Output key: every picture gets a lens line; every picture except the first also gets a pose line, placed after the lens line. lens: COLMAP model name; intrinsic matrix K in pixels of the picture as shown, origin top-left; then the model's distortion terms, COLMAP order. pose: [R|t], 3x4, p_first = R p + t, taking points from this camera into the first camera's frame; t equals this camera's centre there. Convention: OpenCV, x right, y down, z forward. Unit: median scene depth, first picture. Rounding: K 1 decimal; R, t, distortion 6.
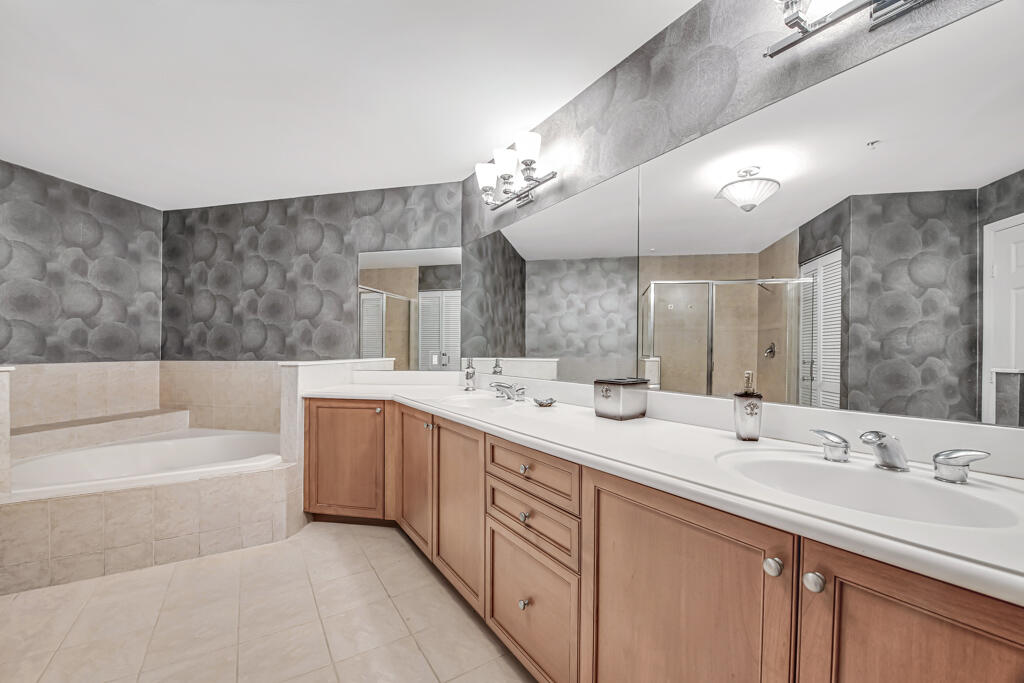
lens RADIAL K [[410.7, 0, 525.6], [0, 410.7, 340.6], [0, 0, 1]] dist [-0.024239, -0.000221]
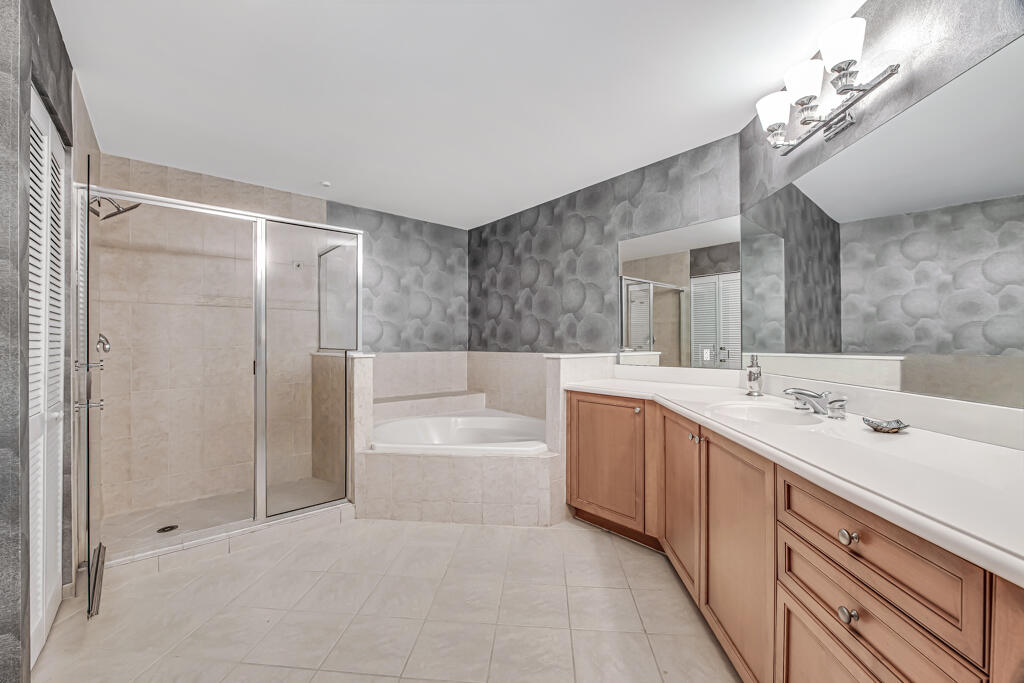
lens RADIAL K [[415.0, 0, 510.7], [0, 415.0, 333.5], [0, 0, 1]] dist [-0.017383, -0.000866]
pose [[0.780134, -0.011405, -0.625509, -0.006093], [0.011319, 0.999927, -0.004116, 0.002330], [0.625510, -0.003869, 0.780206, 0.103251]]
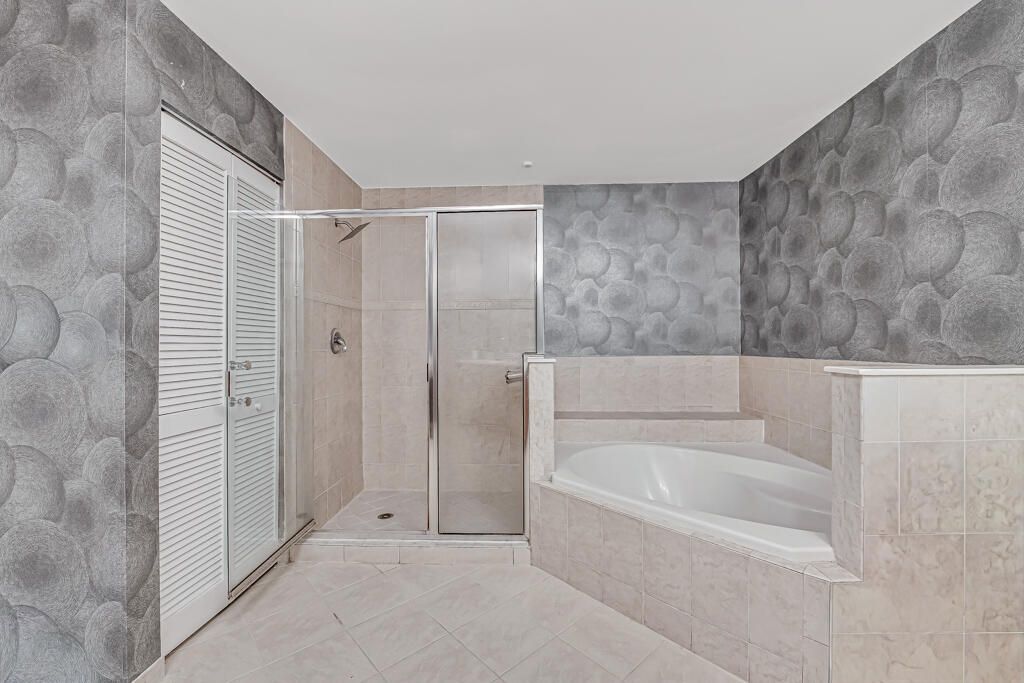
lens RADIAL K [[415.0, 0, 510.7], [0, 415.0, 333.5], [0, 0, 1]] dist [-0.017383, -0.000866]
pose [[0.133635, -0.023961, -0.990741, -0.124215], [0.023967, 0.999493, -0.020940, 0.011153], [0.990741, -0.020947, 0.134142, 0.475065]]
